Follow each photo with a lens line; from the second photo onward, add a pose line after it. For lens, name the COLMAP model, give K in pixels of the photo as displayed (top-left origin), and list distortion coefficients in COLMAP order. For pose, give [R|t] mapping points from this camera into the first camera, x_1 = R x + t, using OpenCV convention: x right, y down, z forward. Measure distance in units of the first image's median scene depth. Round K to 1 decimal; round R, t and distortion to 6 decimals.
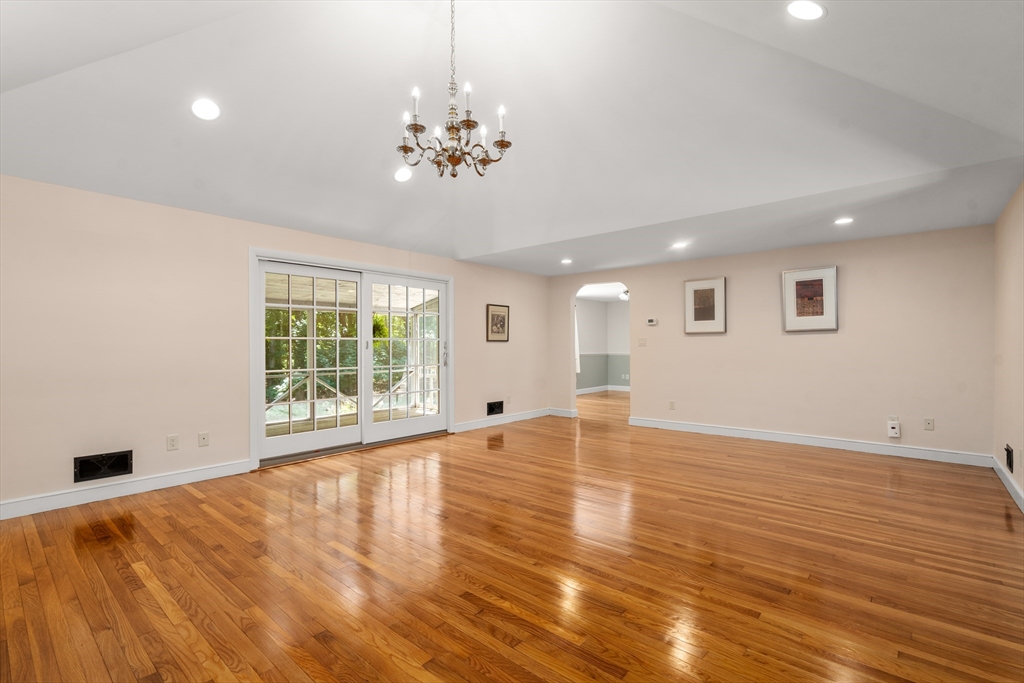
lens RADIAL K [[465.3, 0, 507.2], [0, 465.3, 347.0], [0, 0, 1]] dist [-0.003138, 0.001628]
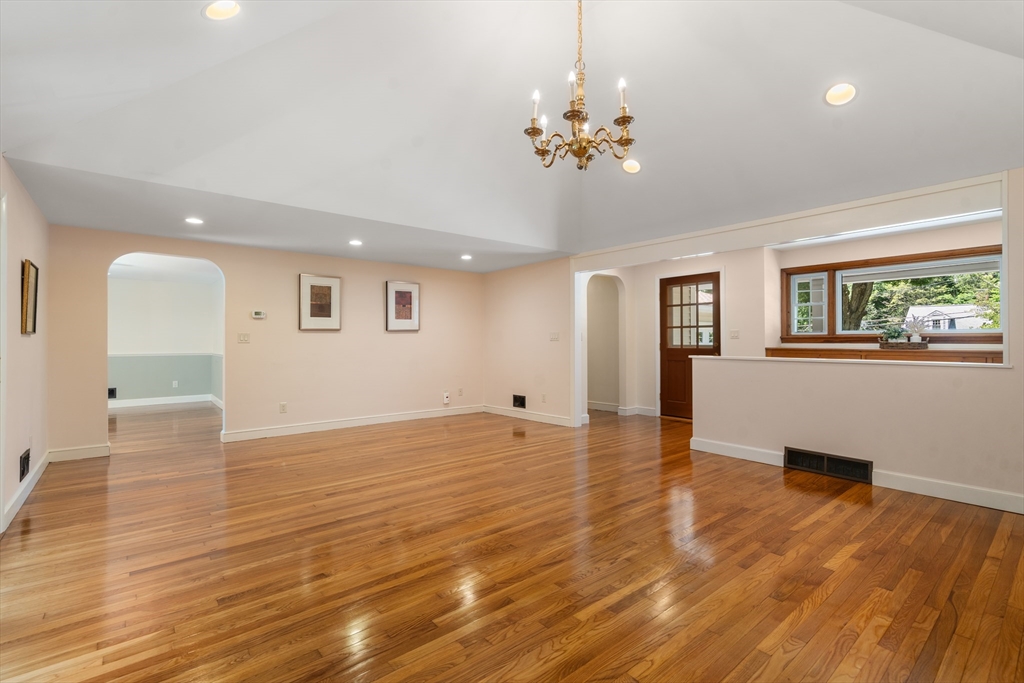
lens RADIAL K [[465.3, 0, 507.2], [0, 465.3, 334.9], [0, 0, 1]] dist [-0.003138, 0.001628]
pose [[0.166739, 0.017601, 0.985844, -0.569409], [0.004592, 0.999816, -0.018627, 0.001386], [-0.985990, 0.007633, 0.166627, 0.508937]]
